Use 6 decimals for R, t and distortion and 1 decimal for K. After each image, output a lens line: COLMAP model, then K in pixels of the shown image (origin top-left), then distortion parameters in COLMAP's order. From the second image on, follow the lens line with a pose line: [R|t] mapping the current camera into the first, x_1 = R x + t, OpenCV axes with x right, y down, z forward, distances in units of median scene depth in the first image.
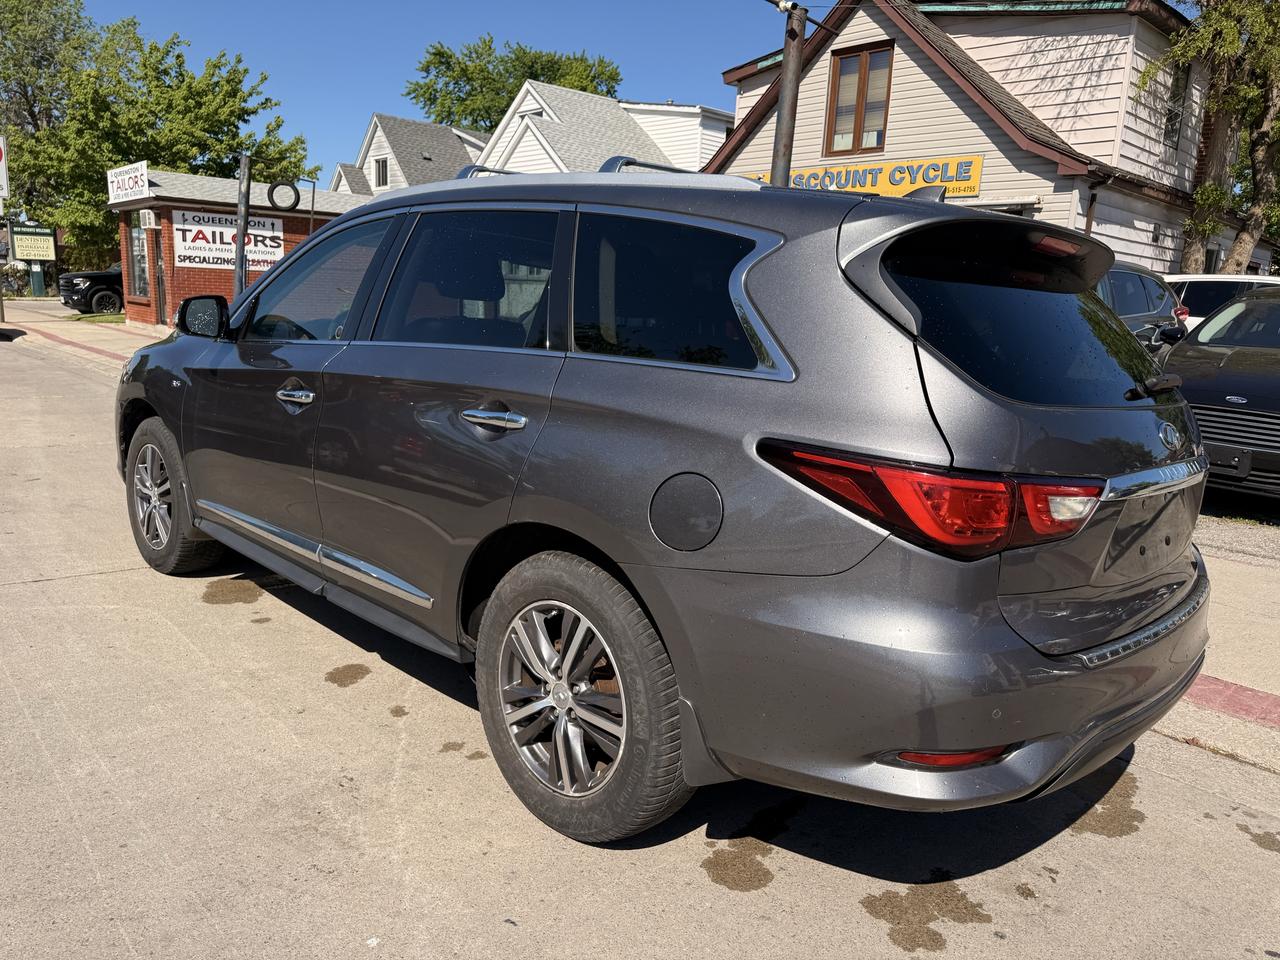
lens RADIAL K [[915.7, 0, 645.2], [0, 915.7, 483.9], [0, 0, 1]] dist [0.021036, -0.024963]
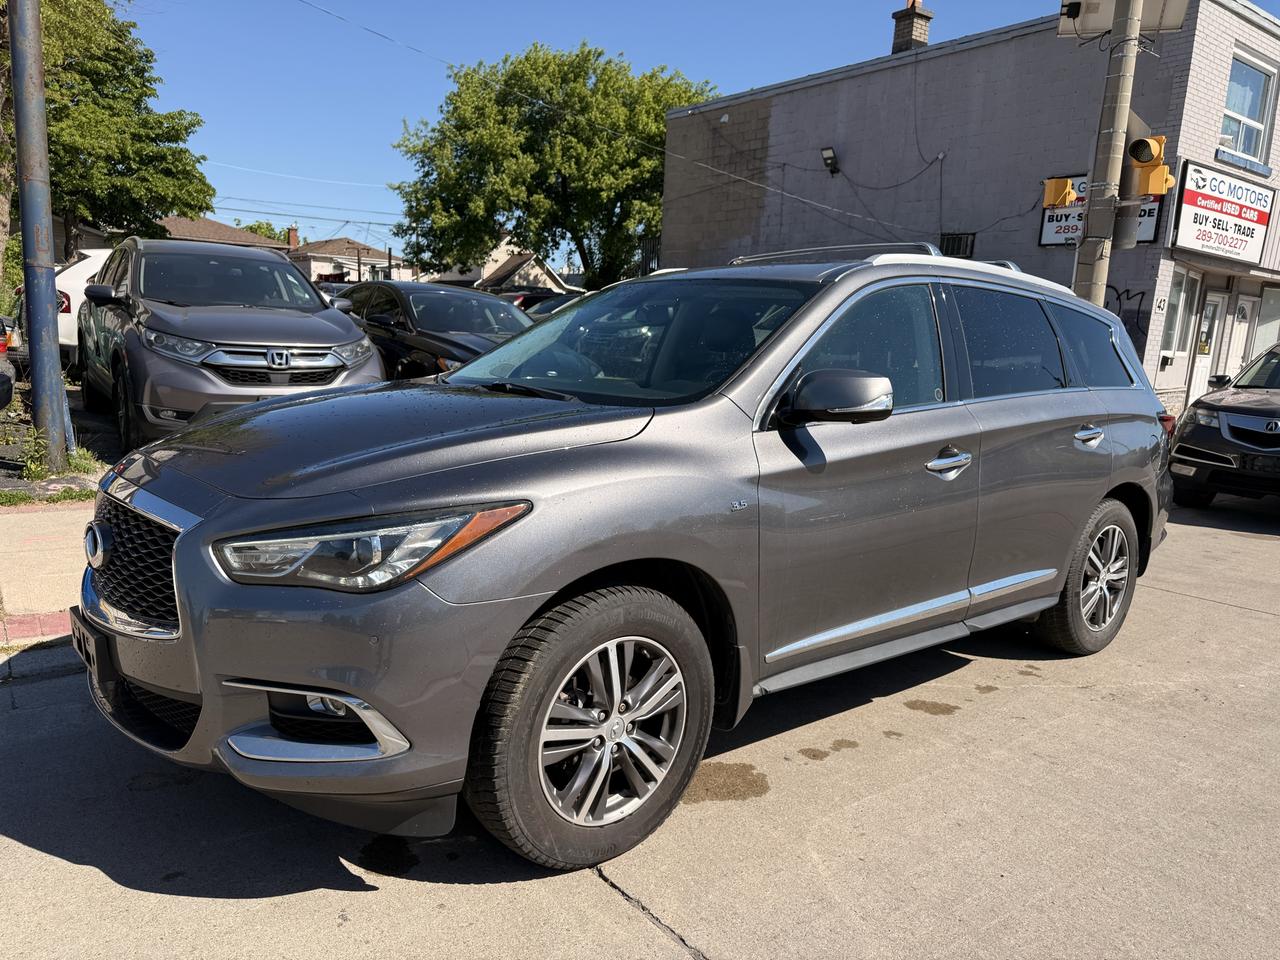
lens RADIAL K [[915.7, 0, 640.9], [0, 915.7, 486.6], [0, 0, 1]] dist [0.021036, -0.024963]
pose [[0.099984, -0.216619, 0.971123, -1.182979], [0.144797, 0.968791, 0.201191, -0.271891], [-0.984397, 0.120499, 0.128229, 1.021272]]
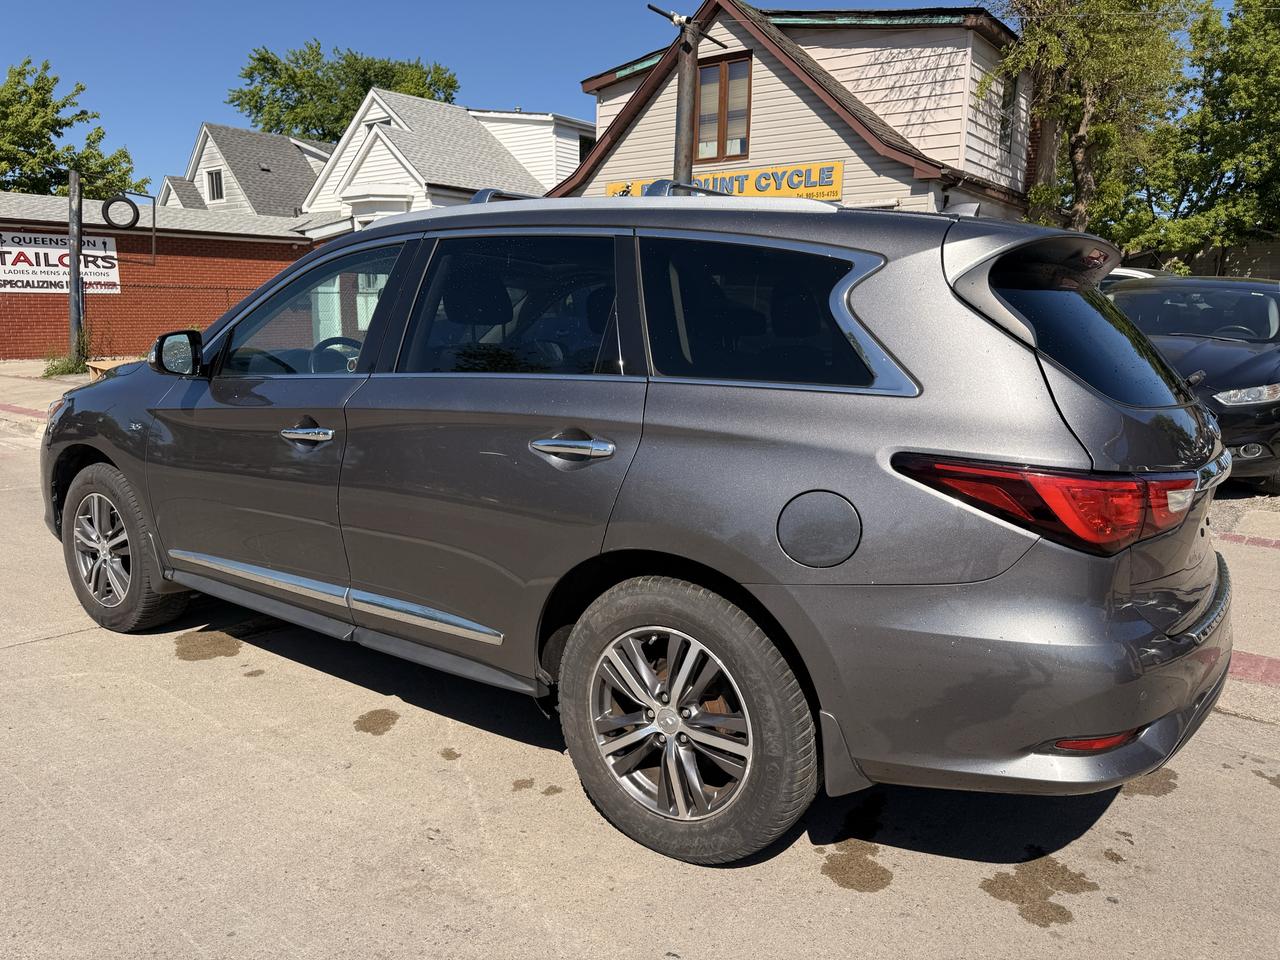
lens RADIAL K [[915.7, 0, 644.6], [0, 915.7, 480.2], [0, 0, 1]] dist [0.021036, -0.024963]
pose [[0.985645, -0.066759, 0.155072, -0.158461], [0.068174, 0.997666, -0.003815, -0.017454], [-0.154455, 0.014332, 0.987896, 0.009318]]
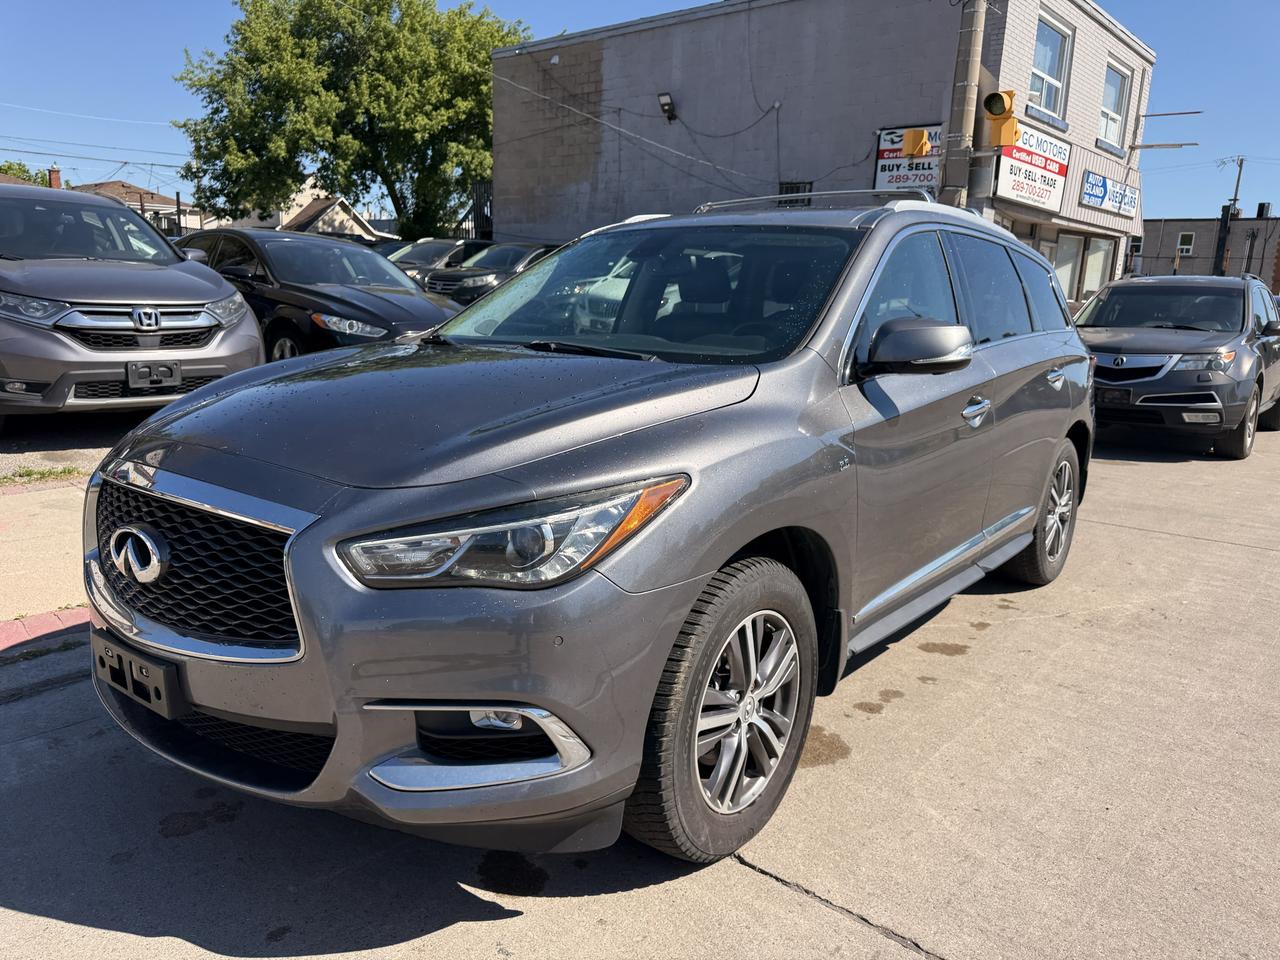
lens RADIAL K [[915.7, 0, 640.1], [0, 915.7, 475.3], [0, 0, 1]] dist [0.021036, -0.024963]
pose [[-0.106632, -0.256942, 0.960526, -1.133209], [0.146289, 0.951467, 0.270759, -0.301484], [-0.983478, 0.169386, -0.063869, 1.221887]]
